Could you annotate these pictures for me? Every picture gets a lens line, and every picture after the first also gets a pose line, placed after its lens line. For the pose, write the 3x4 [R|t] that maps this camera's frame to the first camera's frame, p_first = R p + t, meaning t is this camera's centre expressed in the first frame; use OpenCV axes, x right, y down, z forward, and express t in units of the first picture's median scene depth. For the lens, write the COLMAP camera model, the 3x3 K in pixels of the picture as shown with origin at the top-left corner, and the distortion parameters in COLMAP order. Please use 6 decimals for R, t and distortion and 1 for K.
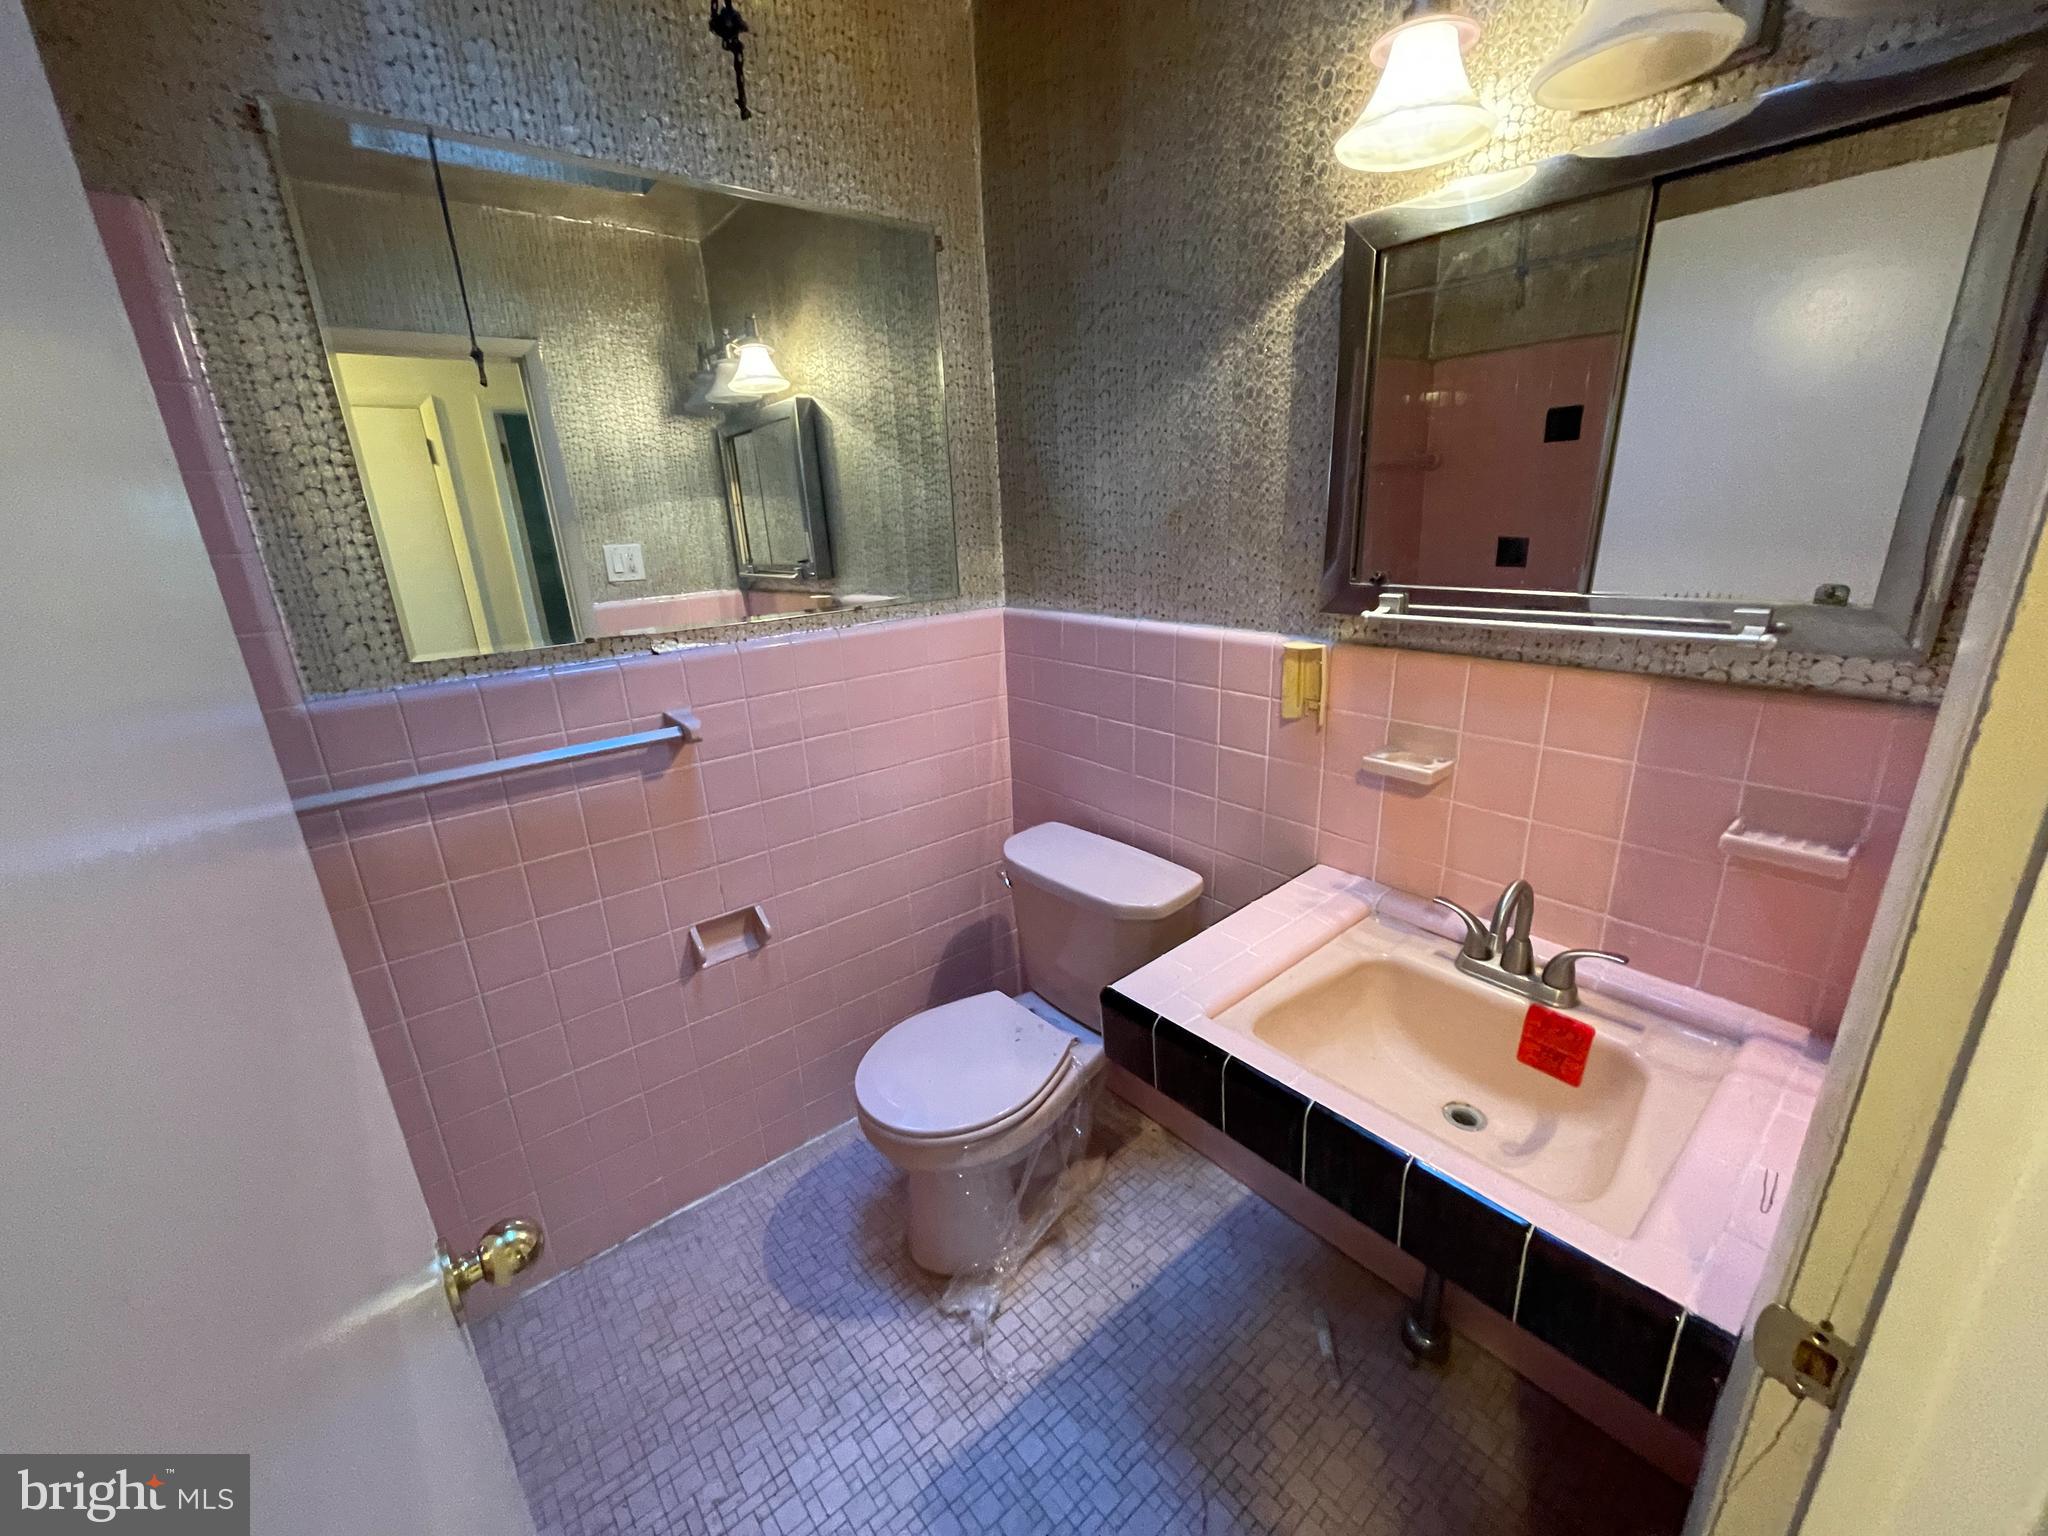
lens RADIAL K [[823.3, 0, 1020.1], [0, 823.3, 768.2], [0, 0, 1]] dist [-0.000598, 0.000162]
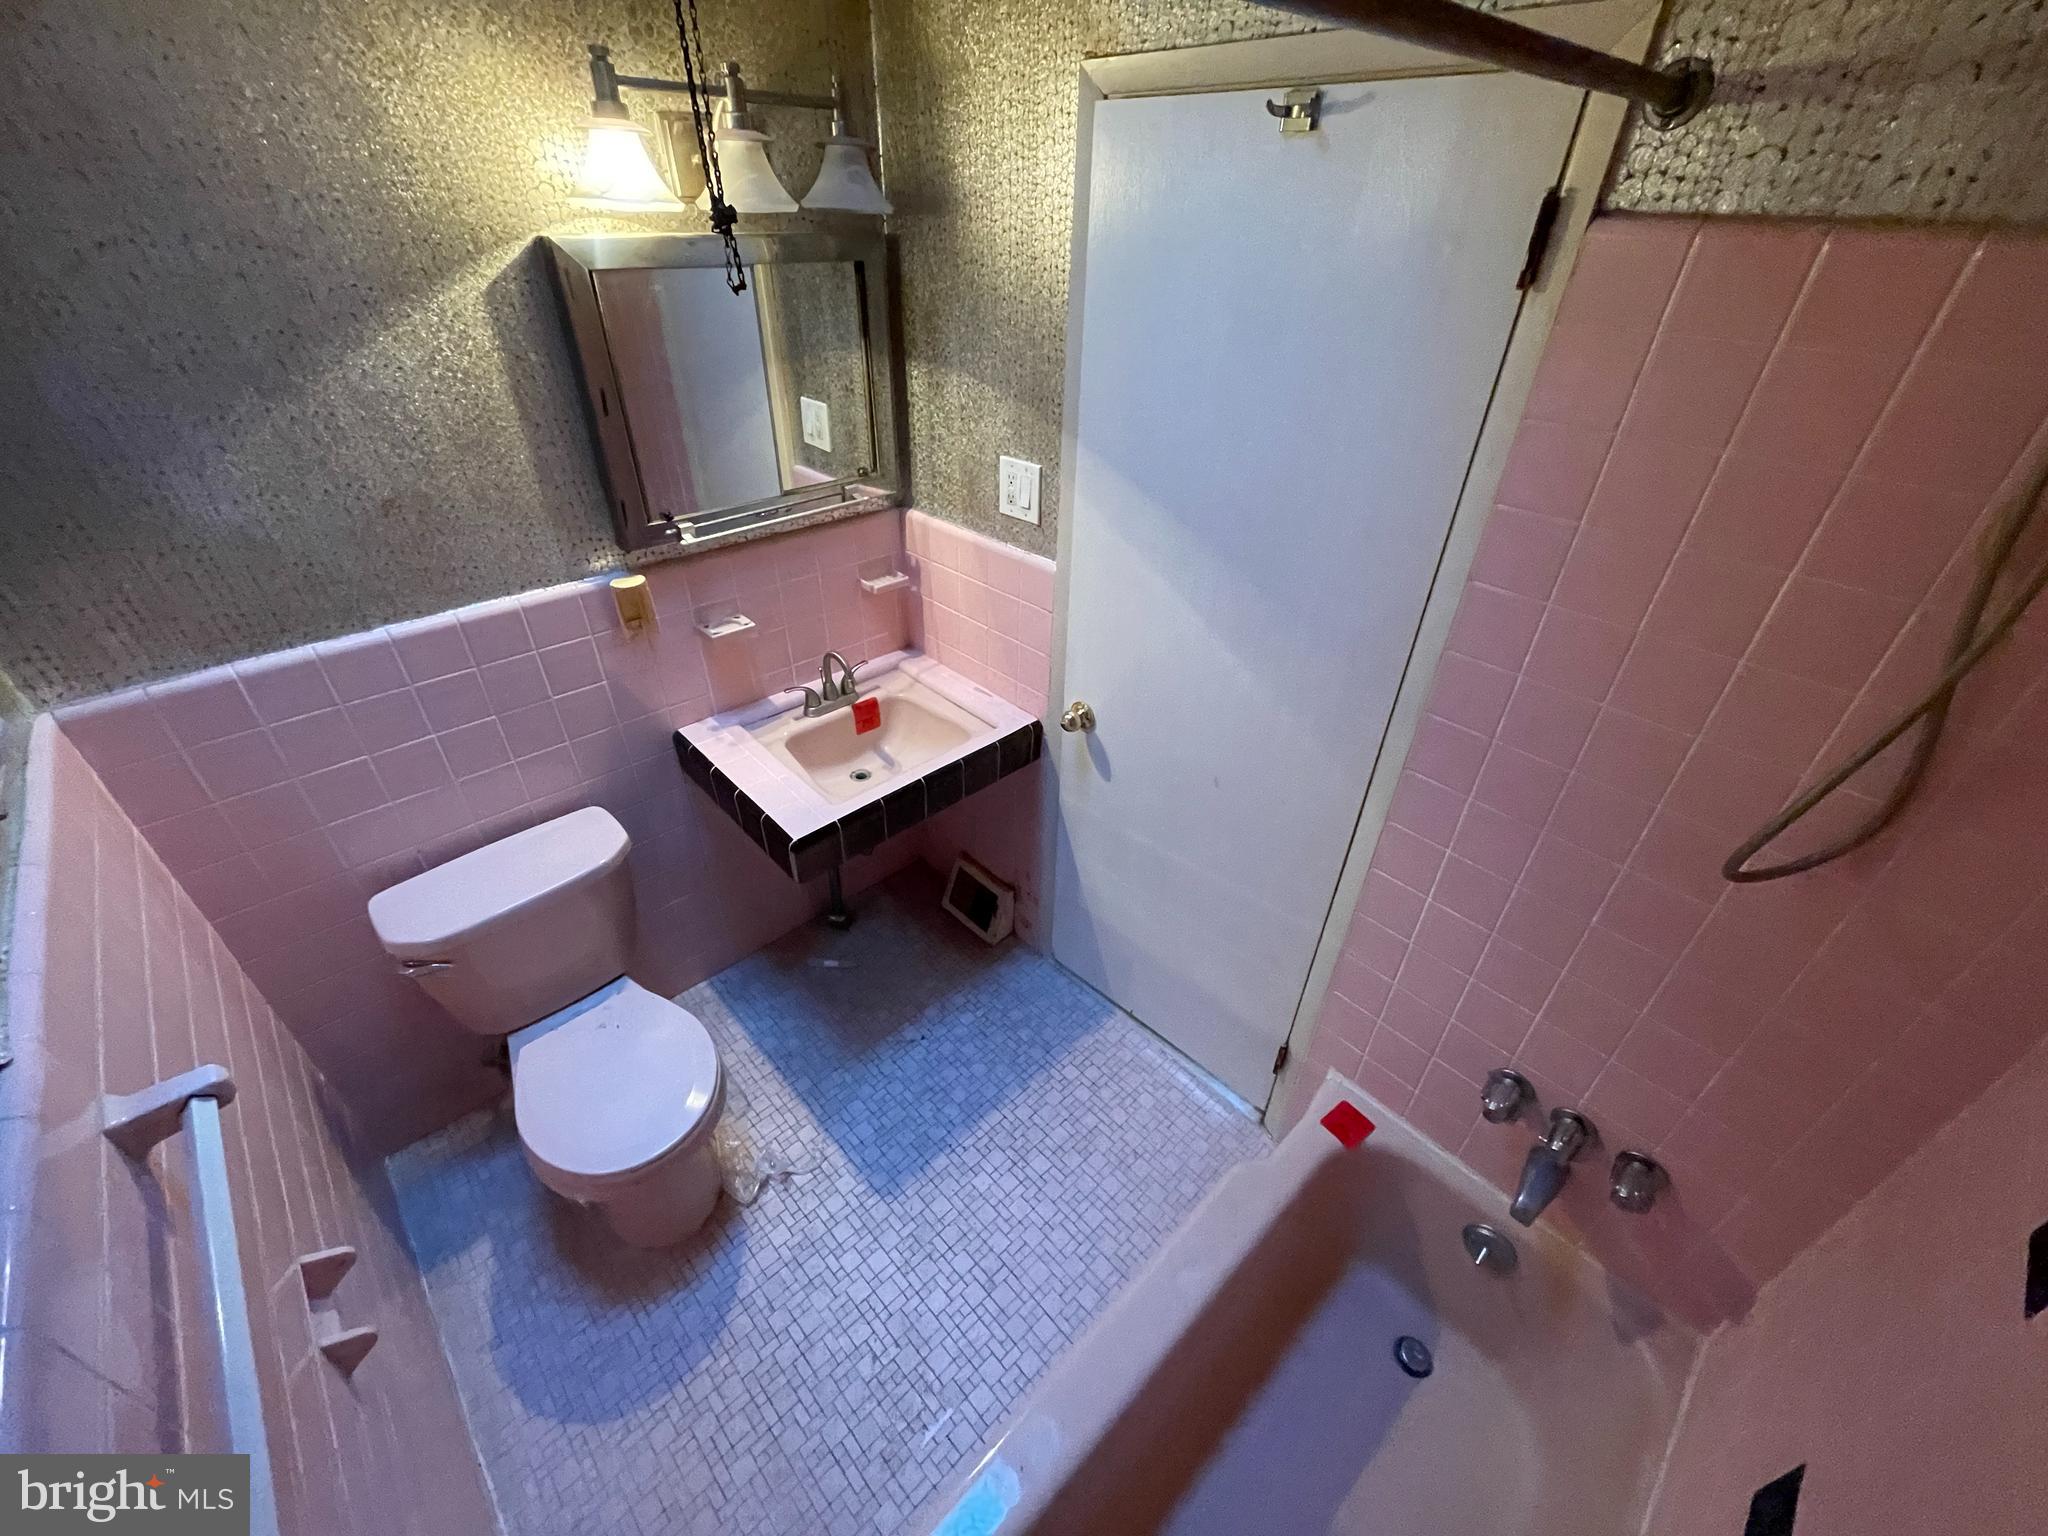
lens RADIAL K [[823.3, 0, 1020.1], [0, 823.3, 768.2], [0, 0, 1]] dist [-0.000598, 0.000162]
pose [[-0.069984, -0.529184, 0.845616, -0.952760], [0.292806, 0.799457, 0.524531, -0.421354], [-0.953607, 0.284310, 0.098999, 0.396658]]
